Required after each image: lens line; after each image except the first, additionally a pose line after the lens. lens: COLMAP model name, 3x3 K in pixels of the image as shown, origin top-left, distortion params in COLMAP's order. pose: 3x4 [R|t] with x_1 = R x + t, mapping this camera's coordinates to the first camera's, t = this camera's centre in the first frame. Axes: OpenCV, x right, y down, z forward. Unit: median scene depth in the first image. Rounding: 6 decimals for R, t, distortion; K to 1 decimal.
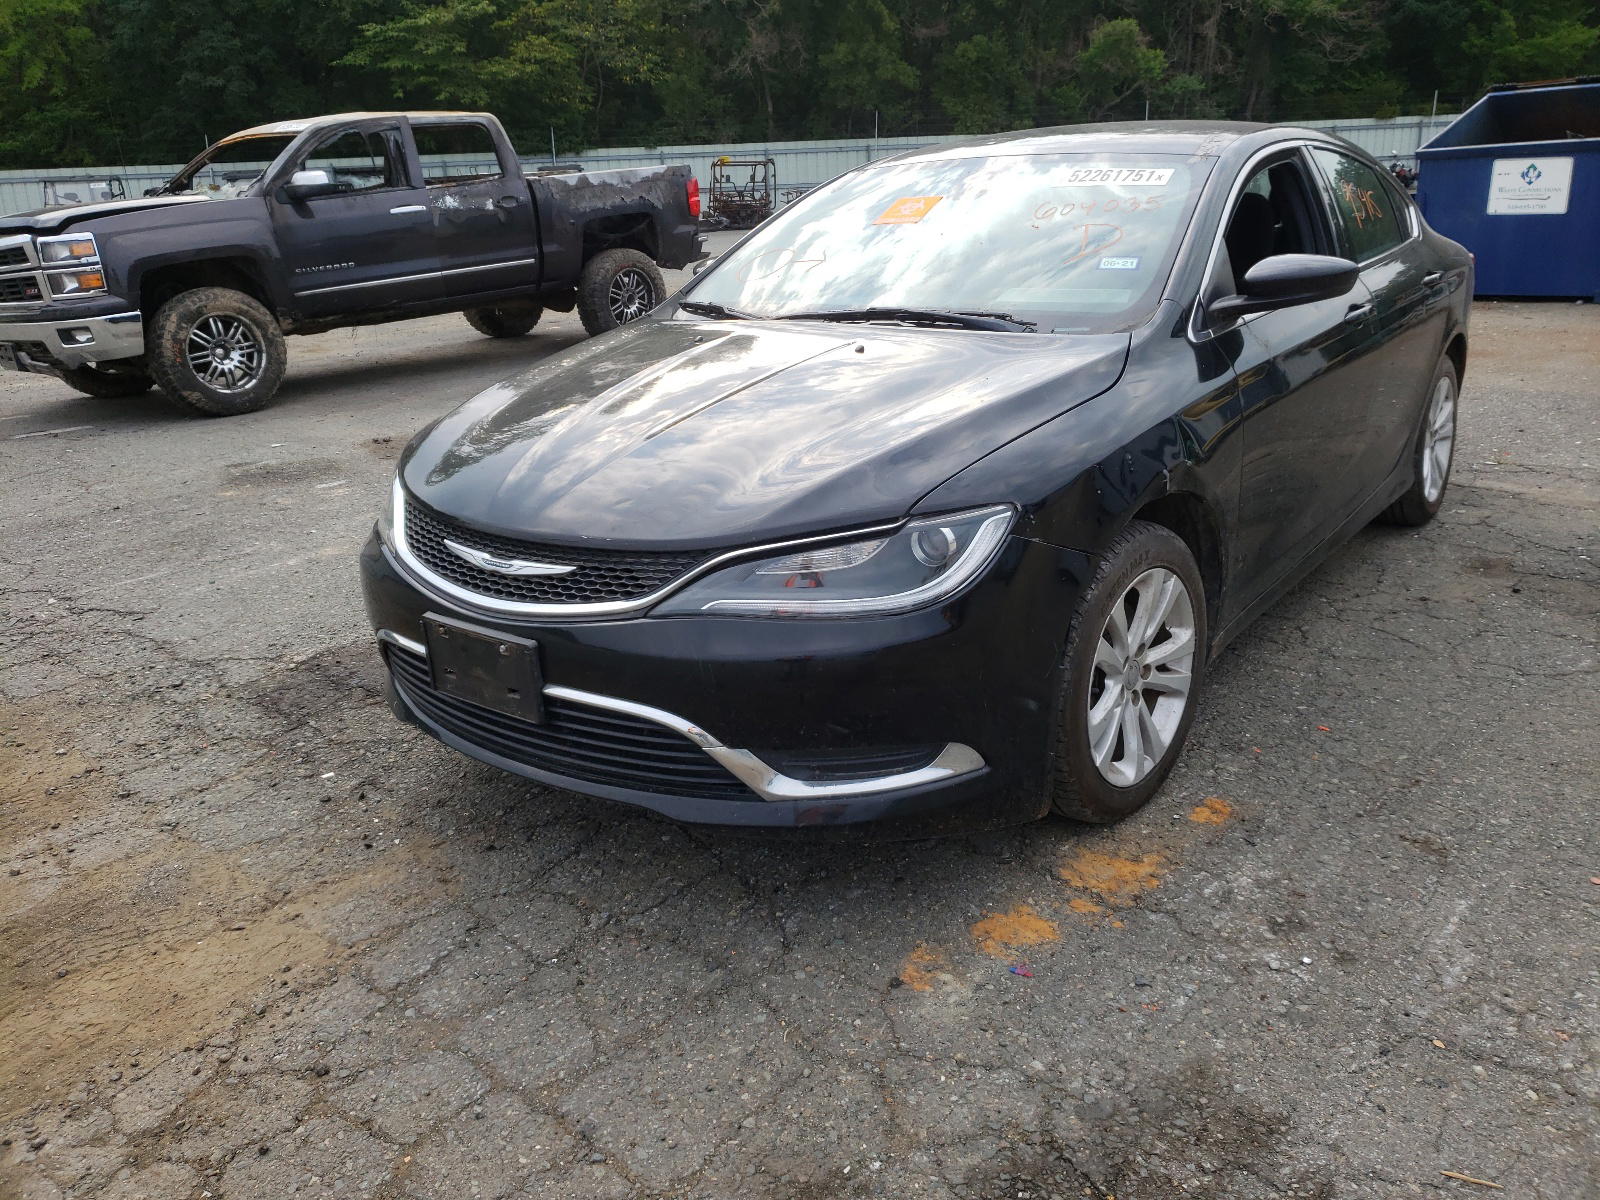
lens RADIAL K [[1268.1, 0, 800.0], [0, 1268.1, 600.0], [0, 0, 1]] dist [0.010800, 0.008199]
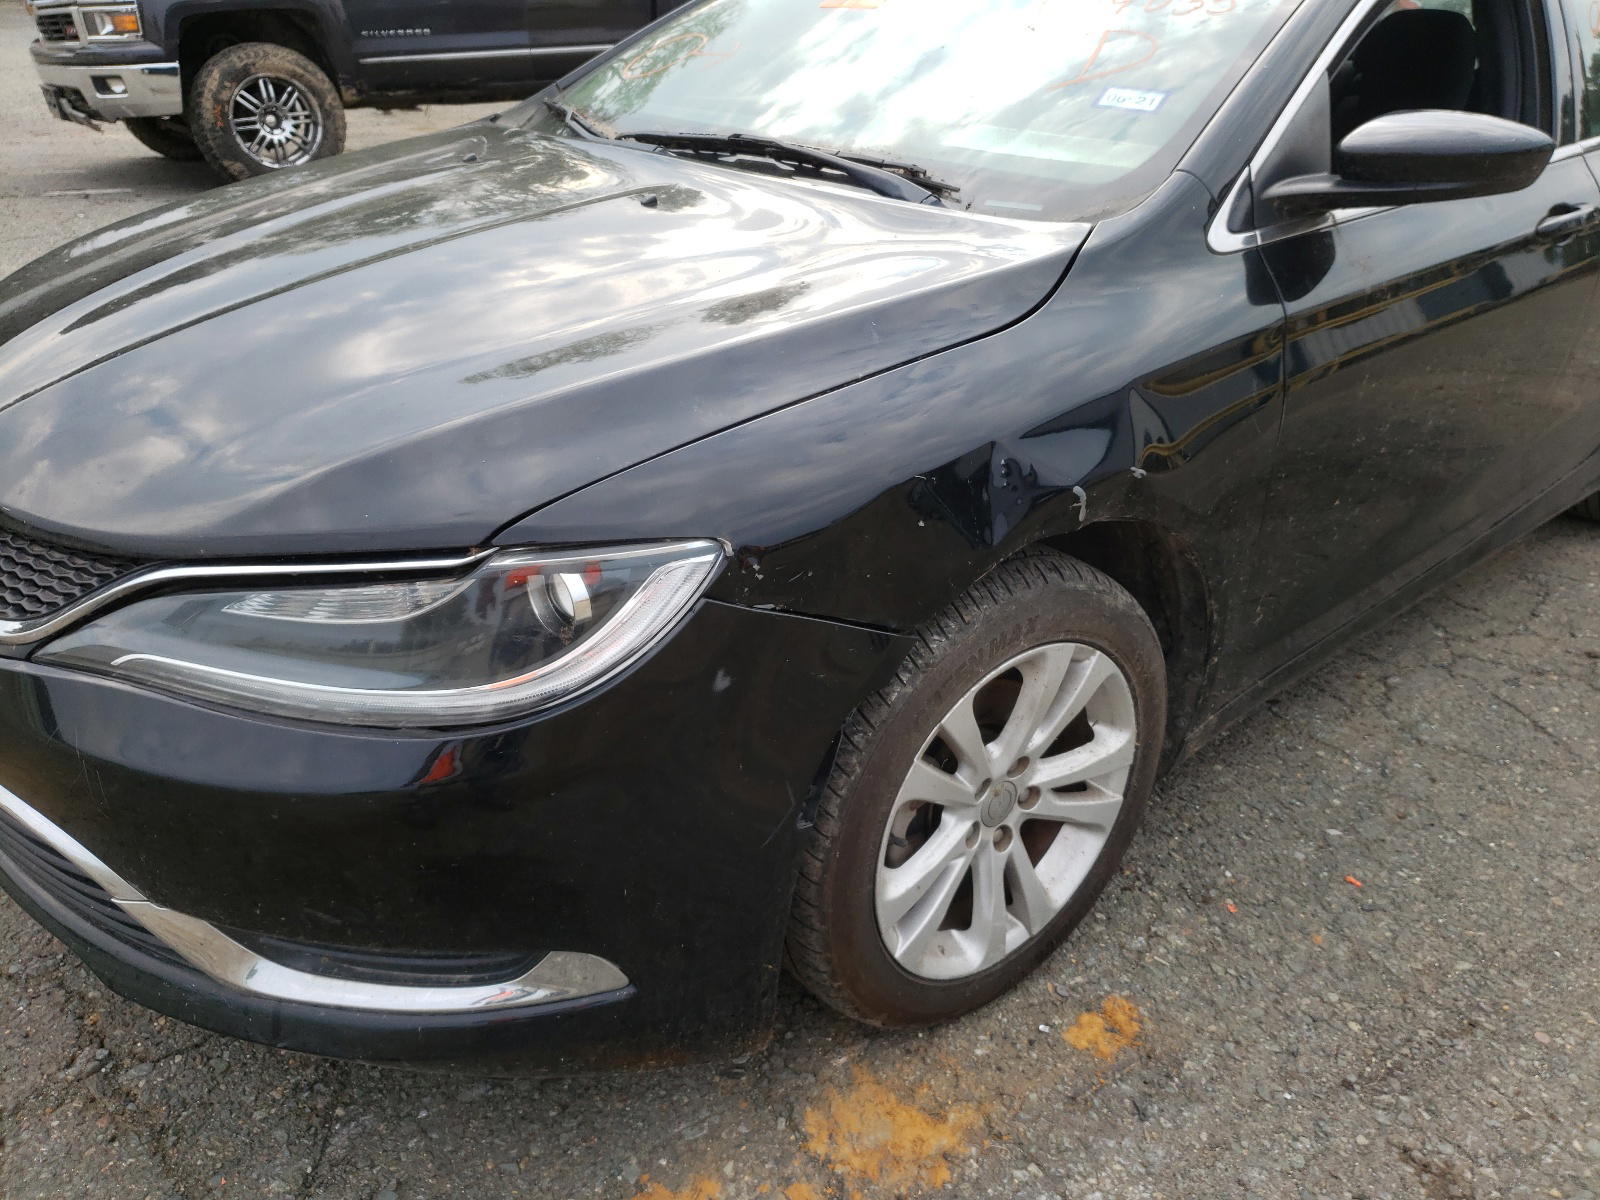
lens RADIAL K [[1268.1, 0, 800.0], [0, 1268.1, 600.0], [0, 0, 1]] dist [0.010800, 0.008199]
pose [[0.981764, 0.142055, -0.126335, 0.207453], [-0.123902, 0.982153, 0.141508, -0.099346], [0.144182, -0.123274, 0.981843, 0.361346]]
